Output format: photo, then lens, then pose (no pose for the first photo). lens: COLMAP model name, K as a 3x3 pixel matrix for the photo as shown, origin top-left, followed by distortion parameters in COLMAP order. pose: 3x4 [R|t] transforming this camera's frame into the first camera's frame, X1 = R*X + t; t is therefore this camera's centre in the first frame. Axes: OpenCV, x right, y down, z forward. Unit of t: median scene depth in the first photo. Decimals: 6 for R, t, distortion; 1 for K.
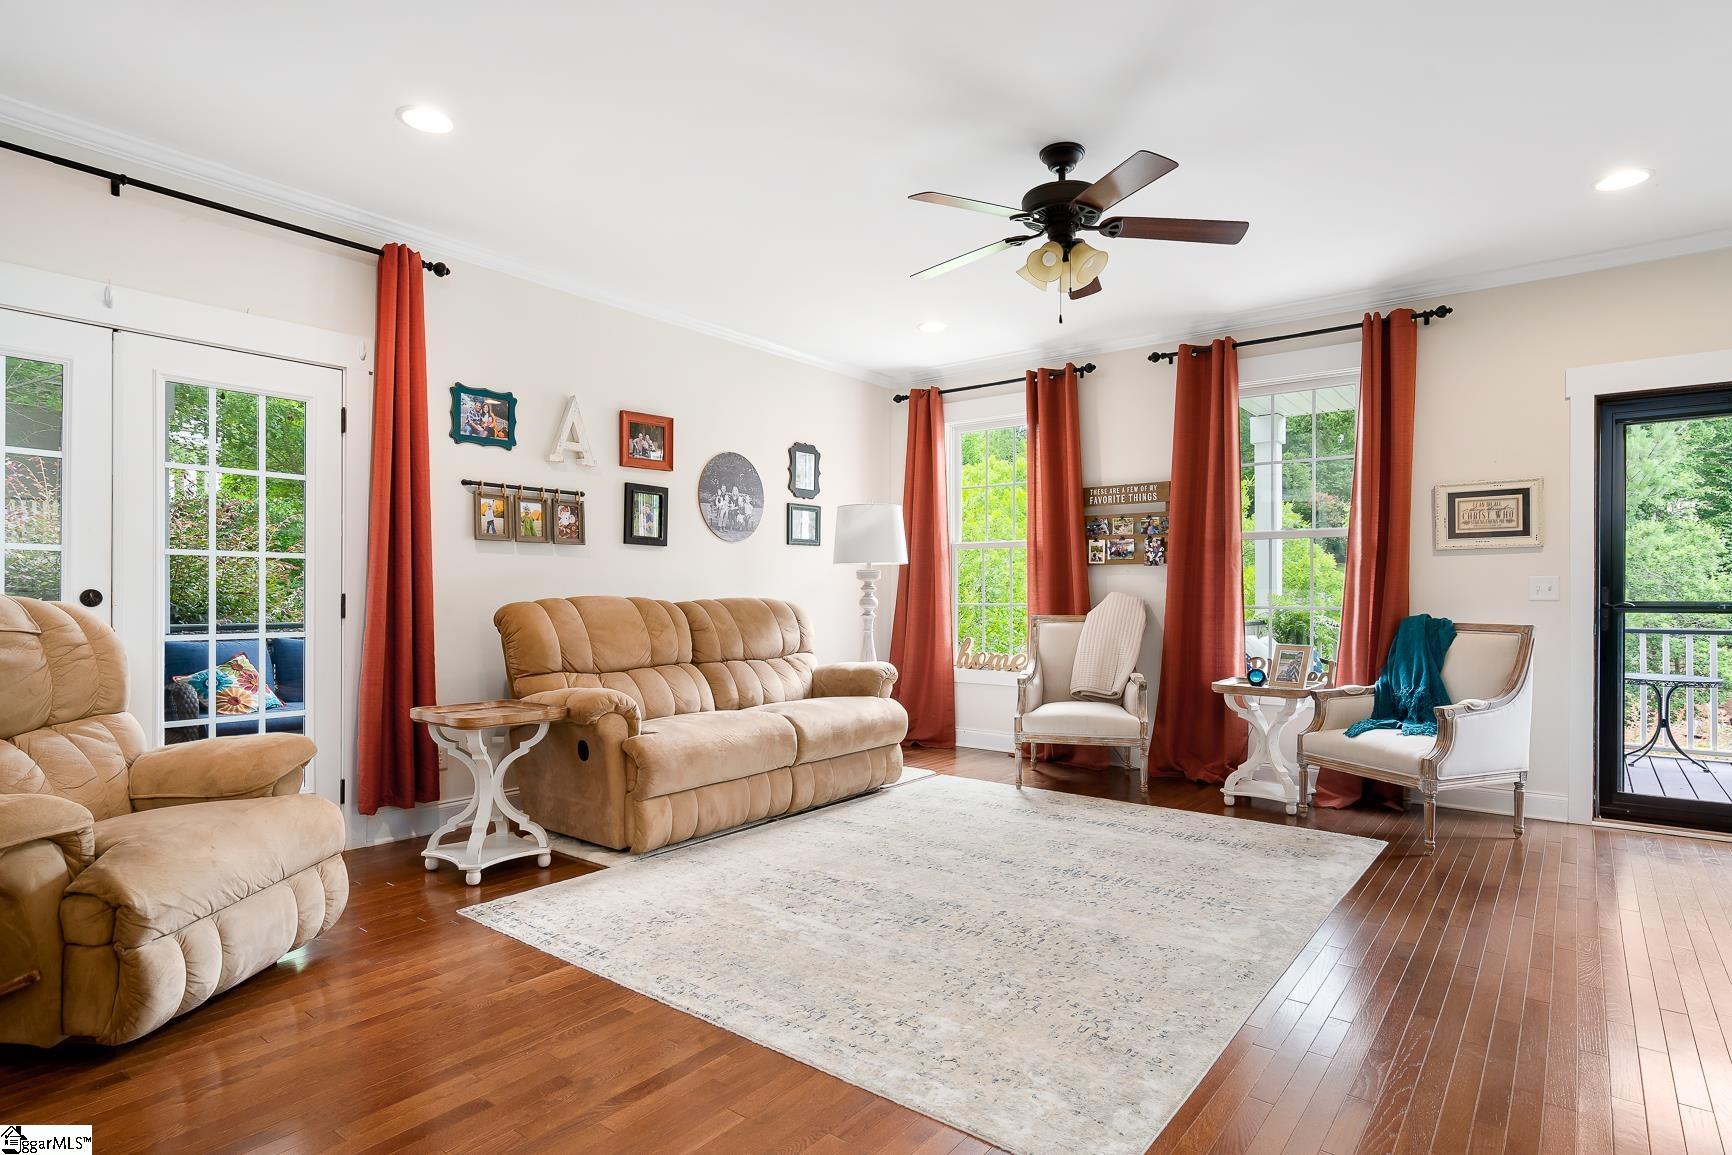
lens RADIAL K [[909.8, 0, 866.6], [0, 909.8, 591.7], [0, 0, 1]] dist [-0.005642, -0.000334]
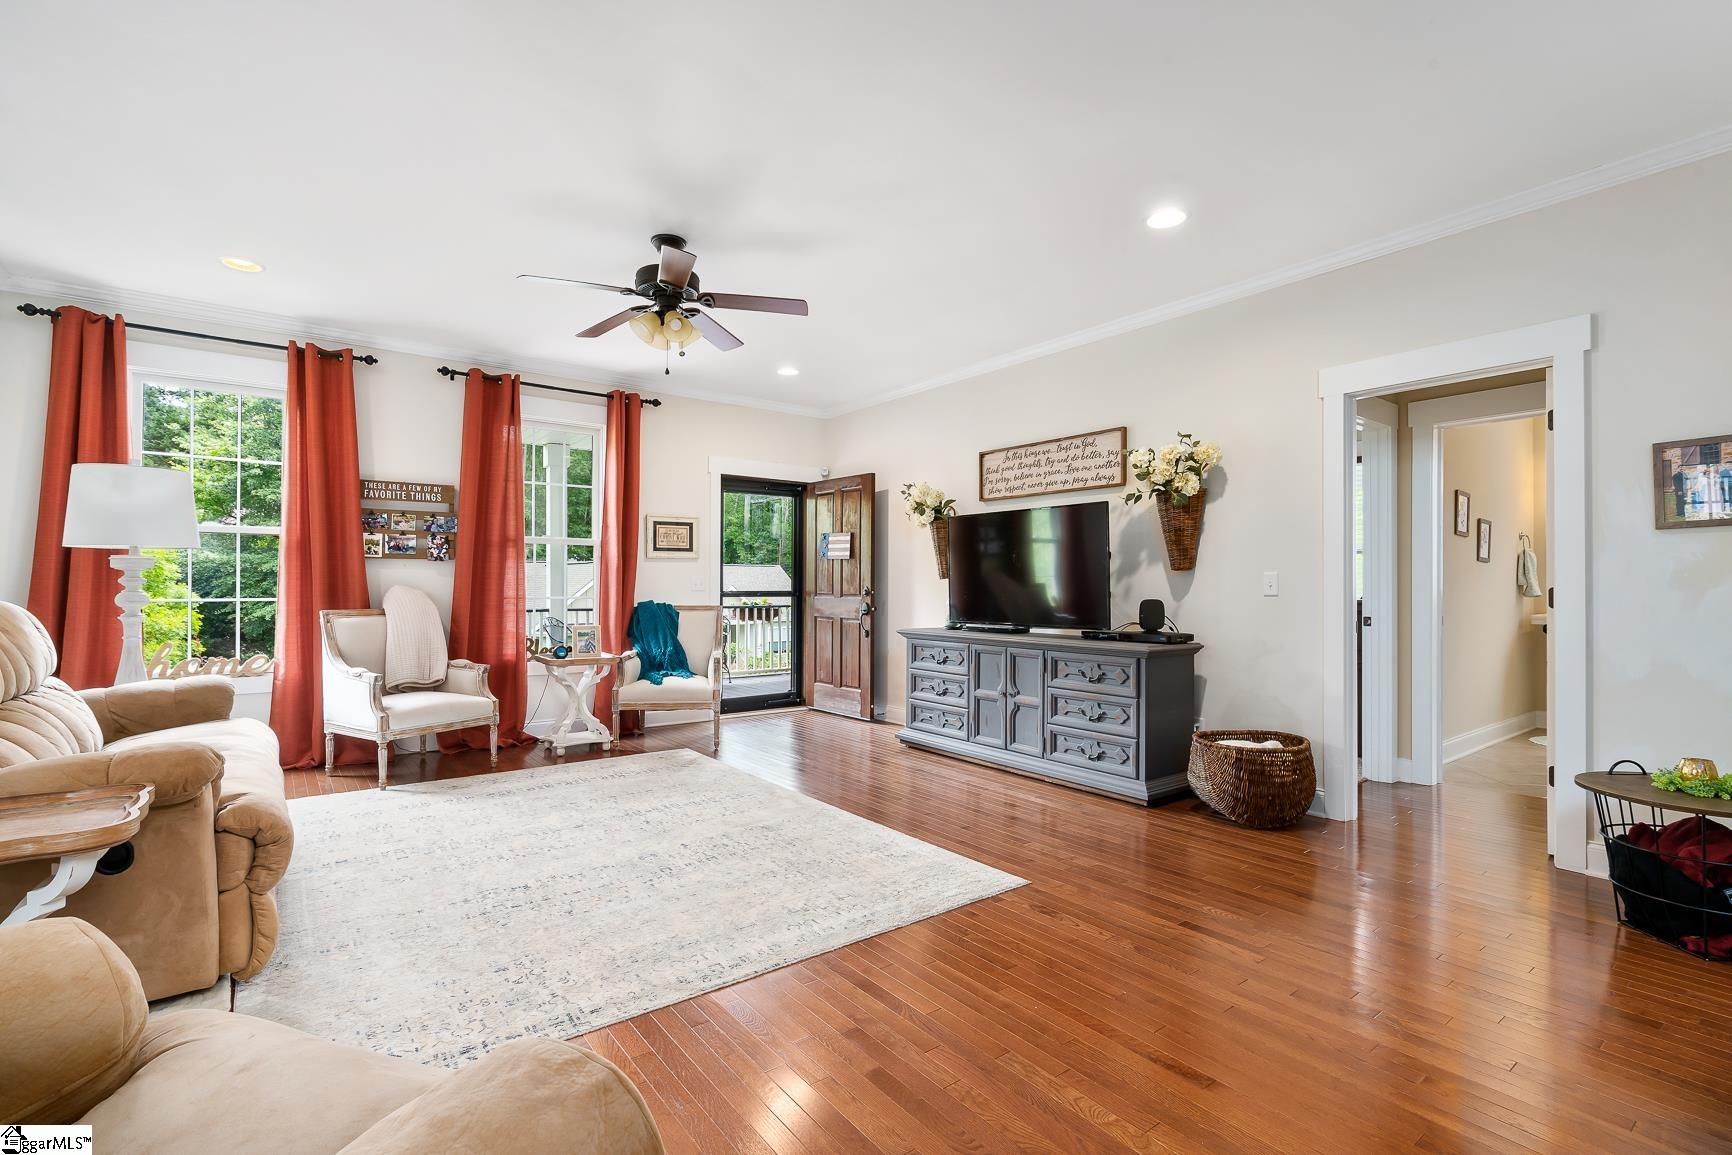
lens RADIAL K [[786.4, 0, 865.4], [0, 786.4, 574.8], [0, 0, 1]] dist [-0.005566, -0.000089]
pose [[0.248825, 0.009670, 0.968500, -0.466877], [-0.005722, 0.999947, -0.008514, -0.007096], [-0.968532, -0.003424, 0.248867, 0.269173]]
